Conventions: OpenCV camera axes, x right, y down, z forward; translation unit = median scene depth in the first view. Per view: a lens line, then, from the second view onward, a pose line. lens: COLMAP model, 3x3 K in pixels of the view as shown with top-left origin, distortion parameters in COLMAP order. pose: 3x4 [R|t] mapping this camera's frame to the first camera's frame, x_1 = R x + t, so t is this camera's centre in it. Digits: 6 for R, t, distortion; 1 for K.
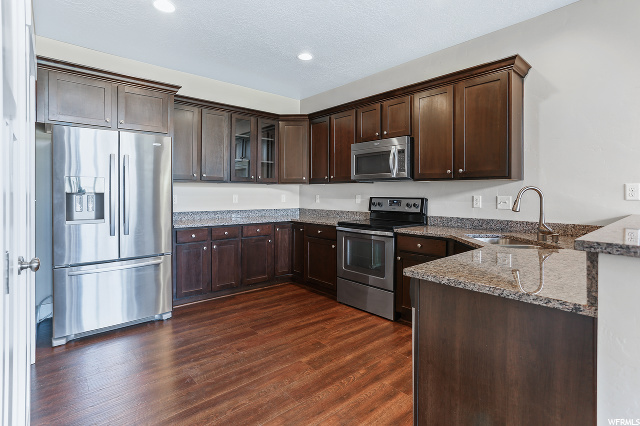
lens RADIAL K [[316.8, 0, 320.9], [0, 316.8, 194.2], [0, 0, 1]] dist [-0.000070, -0.000006]
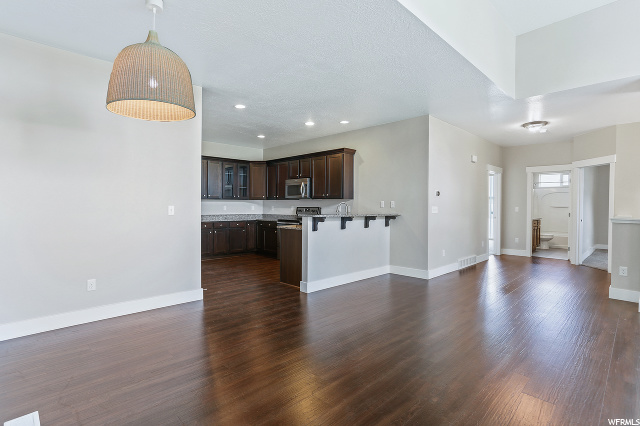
lens RADIAL K [[314.7, 0, 319.6], [0, 314.7, 206.4], [0, 0, 1]] dist [-0.002187, -0.000206]
pose [[0.998673, -0.000402, 0.051506, 0.191740], [0.000380, 1.000000, 0.000445, 0.004188], [-0.051507, -0.000425, 0.998673, -0.891496]]
